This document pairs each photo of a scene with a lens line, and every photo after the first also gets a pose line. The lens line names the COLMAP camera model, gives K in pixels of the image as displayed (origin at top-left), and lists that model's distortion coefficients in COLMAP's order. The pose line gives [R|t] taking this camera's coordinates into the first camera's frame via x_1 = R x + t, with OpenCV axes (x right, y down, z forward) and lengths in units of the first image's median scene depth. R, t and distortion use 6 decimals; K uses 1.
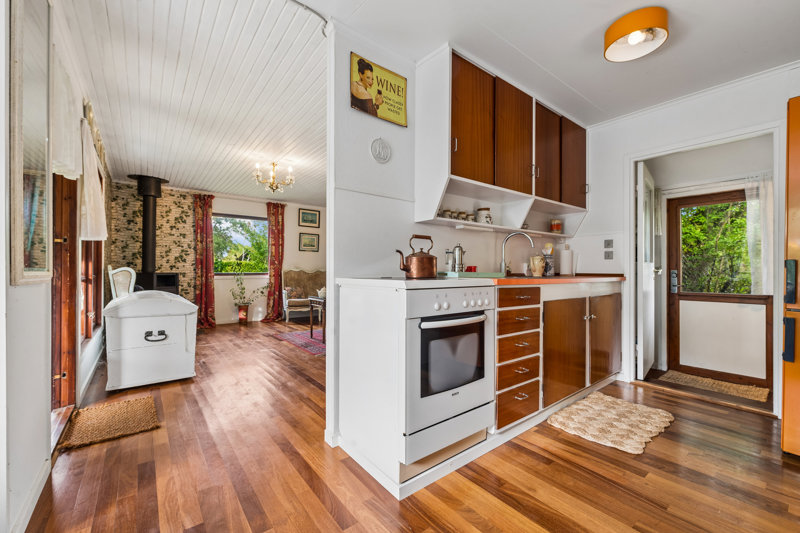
lens RADIAL K [[323.6, 0, 401.8], [0, 323.6, 268.4], [0, 0, 1]] dist [0.004545, -0.000637]
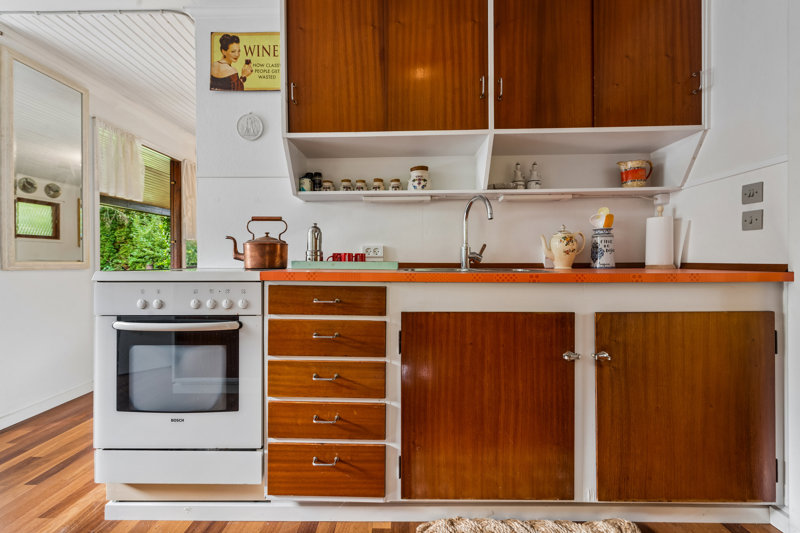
lens RADIAL K [[318.4, 0, 401.7], [0, 318.4, 259.0], [0, 0, 1]] dist [0.006199, -0.000765]
pose [[0.775534, -0.009227, -0.631238, 0.833375], [0.009586, 0.999950, -0.002840, 0.010425], [0.631233, -0.003849, 0.775584, 0.589963]]
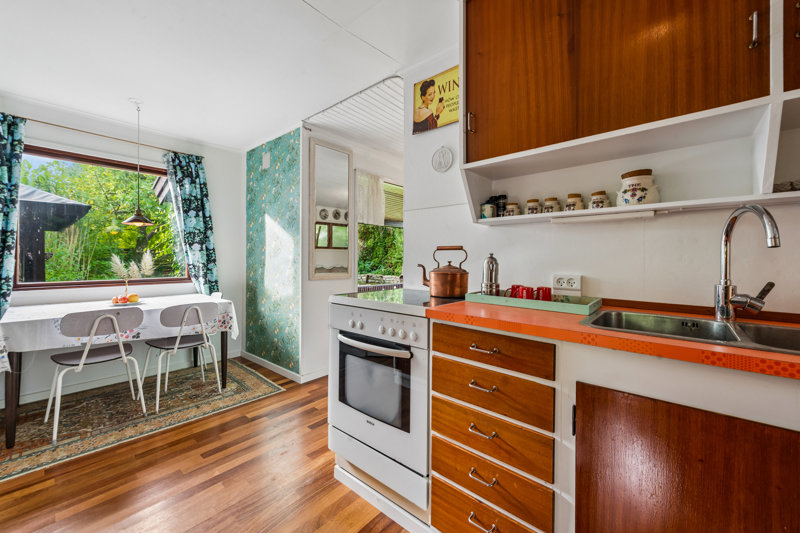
lens RADIAL K [[318.4, 0, 401.7], [0, 318.4, 259.0], [0, 0, 1]] dist [0.006199, -0.000765]
pose [[0.196445, -0.005535, -0.980499, 0.856624], [-0.003299, 0.999975, -0.006306, -0.062688], [0.980509, 0.004473, 0.196422, 0.712723]]
